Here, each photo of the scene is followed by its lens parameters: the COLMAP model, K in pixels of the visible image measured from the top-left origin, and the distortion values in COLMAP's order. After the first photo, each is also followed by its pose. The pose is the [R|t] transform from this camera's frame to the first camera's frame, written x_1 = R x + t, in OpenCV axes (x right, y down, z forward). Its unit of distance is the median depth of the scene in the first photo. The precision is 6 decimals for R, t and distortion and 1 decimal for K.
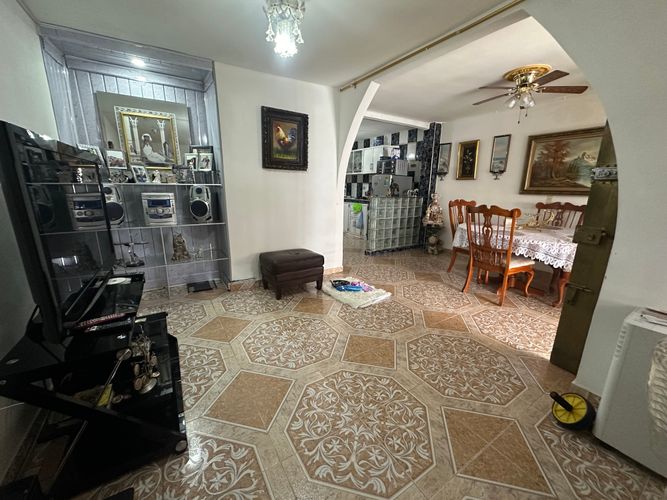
lens RADIAL K [[266.2, 0, 334.7], [0, 266.2, 248.8], [0, 0, 1]] dist [-0.001989, 0.000523]
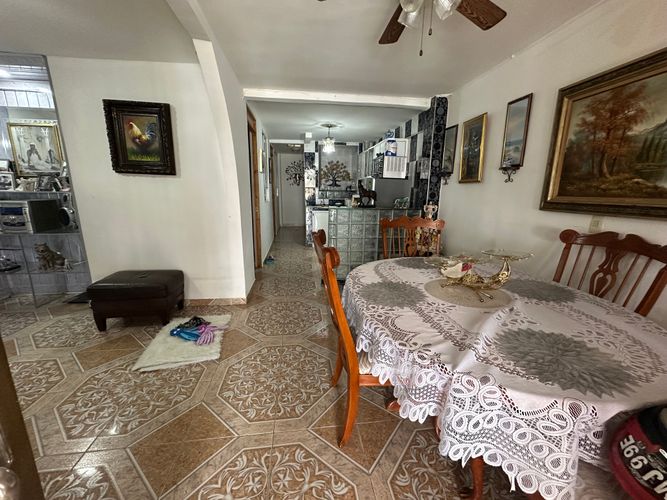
lens RADIAL K [[266.2, 0, 334.7], [0, 266.2, 248.8], [0, 0, 1]] dist [-0.001989, 0.000523]
pose [[0.908157, 0.086691, -0.409556, 0.625832], [-0.095632, 0.995416, -0.001354, -0.107537], [0.407561, 0.040396, 0.912284, 0.440668]]
